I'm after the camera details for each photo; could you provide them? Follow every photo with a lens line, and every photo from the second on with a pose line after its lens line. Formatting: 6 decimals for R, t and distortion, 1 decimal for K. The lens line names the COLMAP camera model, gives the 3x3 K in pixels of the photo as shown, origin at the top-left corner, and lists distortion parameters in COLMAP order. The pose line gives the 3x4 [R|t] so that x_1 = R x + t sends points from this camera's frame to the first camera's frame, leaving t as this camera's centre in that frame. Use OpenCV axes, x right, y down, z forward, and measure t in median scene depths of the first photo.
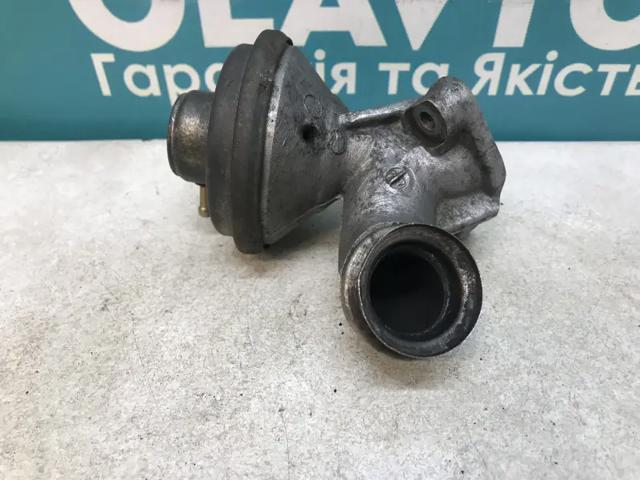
lens RADIAL K [[522.1, 0, 319.6], [0, 522.1, 226.7], [0, 0, 1]] dist [-0.040683, 0.061665]
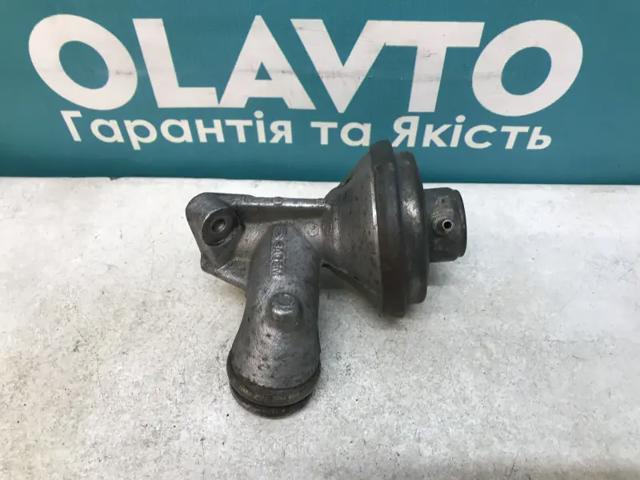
lens RADIAL K [[520.4, 0, 320.0], [0, 520.4, 221.1], [0, 0, 1]] dist [-0.009760, 0.010373]
pose [[0.999837, 0.015892, -0.008607, 0.182924], [-0.014515, 0.989830, 0.141510, -0.319049], [0.010768, -0.141362, 0.989899, -0.210555]]
